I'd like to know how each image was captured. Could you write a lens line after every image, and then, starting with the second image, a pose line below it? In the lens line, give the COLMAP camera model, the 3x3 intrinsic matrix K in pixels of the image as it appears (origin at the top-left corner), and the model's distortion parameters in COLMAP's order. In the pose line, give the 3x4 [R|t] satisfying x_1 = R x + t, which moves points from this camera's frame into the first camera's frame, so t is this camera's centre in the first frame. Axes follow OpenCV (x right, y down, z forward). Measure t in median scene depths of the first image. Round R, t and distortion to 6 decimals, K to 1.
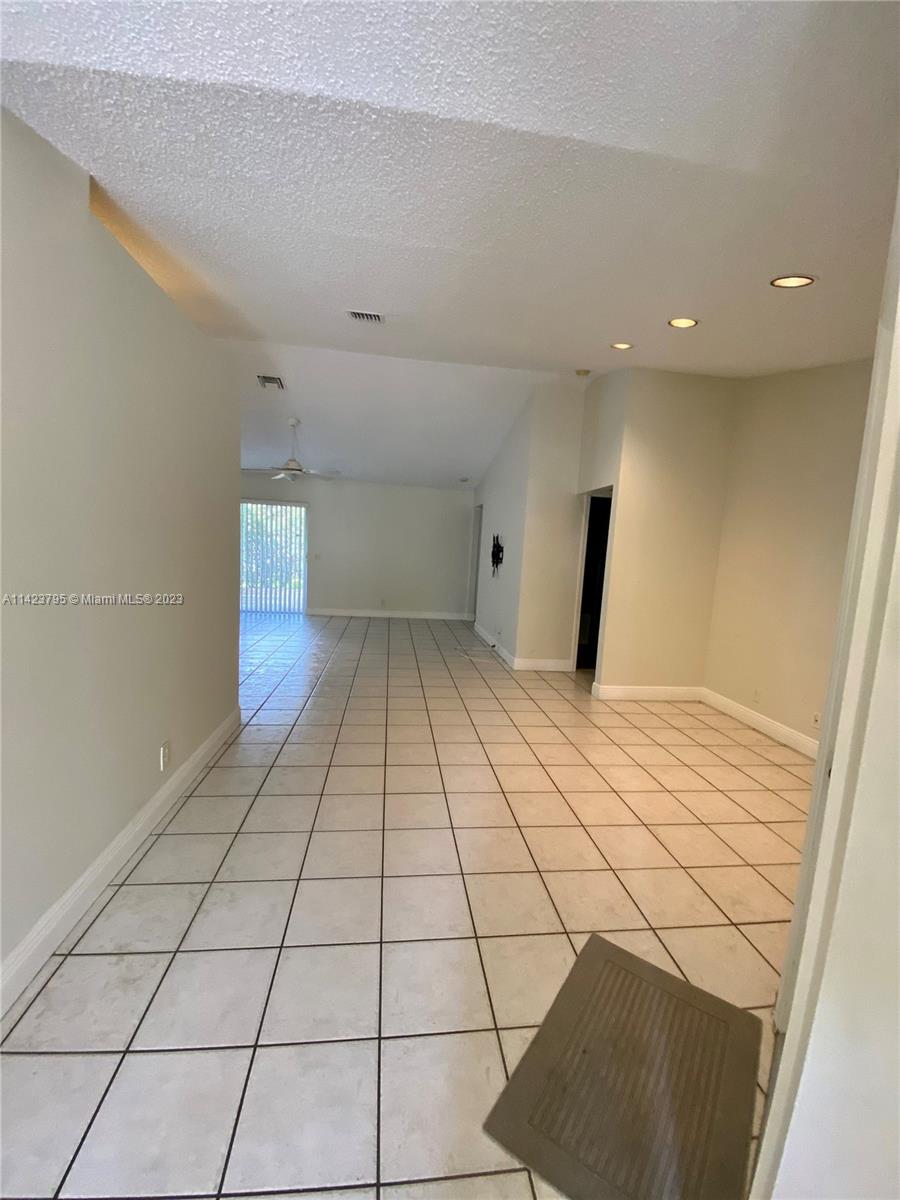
lens RADIAL K [[492.7, 0, 453.6], [0, 492.7, 599.8], [0, 0, 1]] dist [-0.010335, -0.002066]
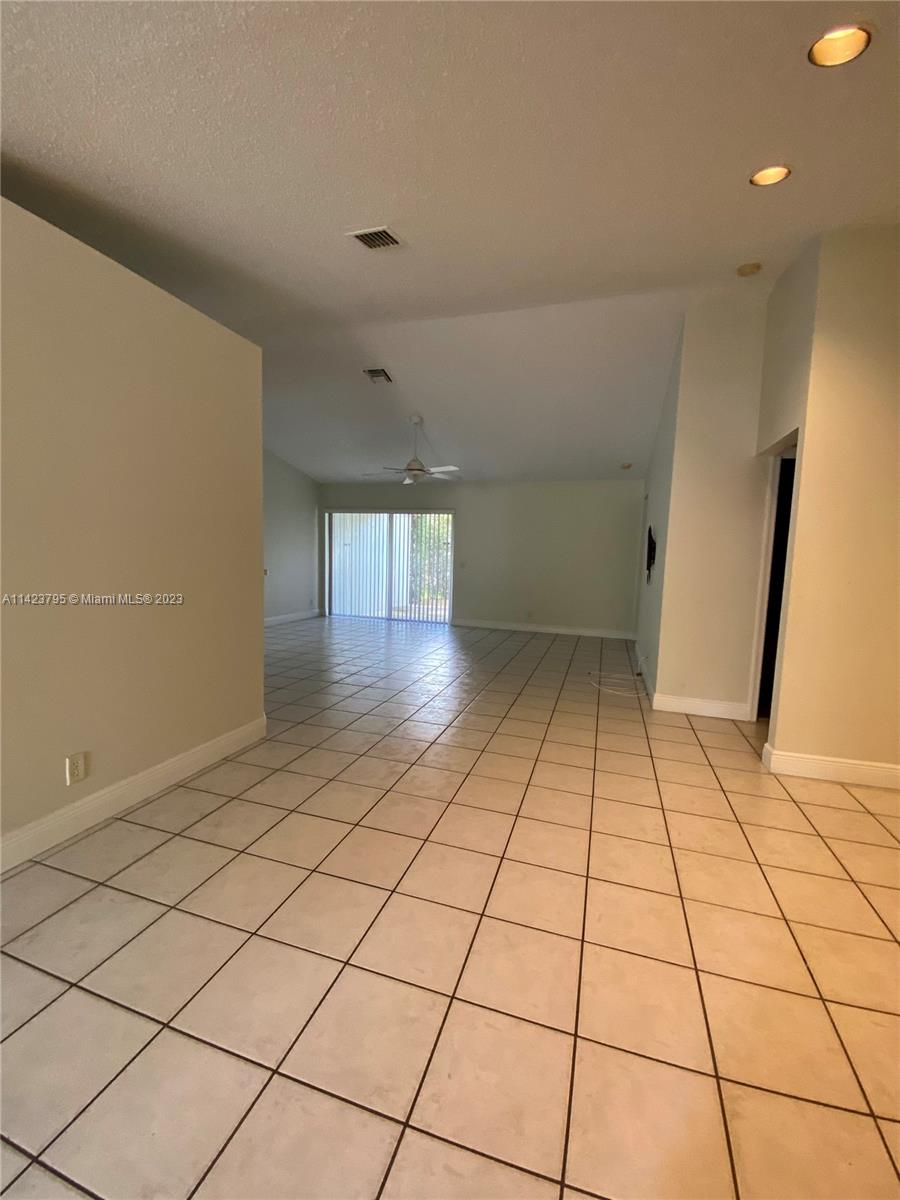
lens RADIAL K [[492.7, 0, 445.5], [0, 492.7, 603.4], [0, 0, 1]] dist [-0.010335, -0.002066]
pose [[0.902749, 0.019117, -0.429743, 0.158155], [-0.031051, 0.999302, -0.020773, 0.010639], [0.429046, 0.032097, 0.902712, 0.211414]]
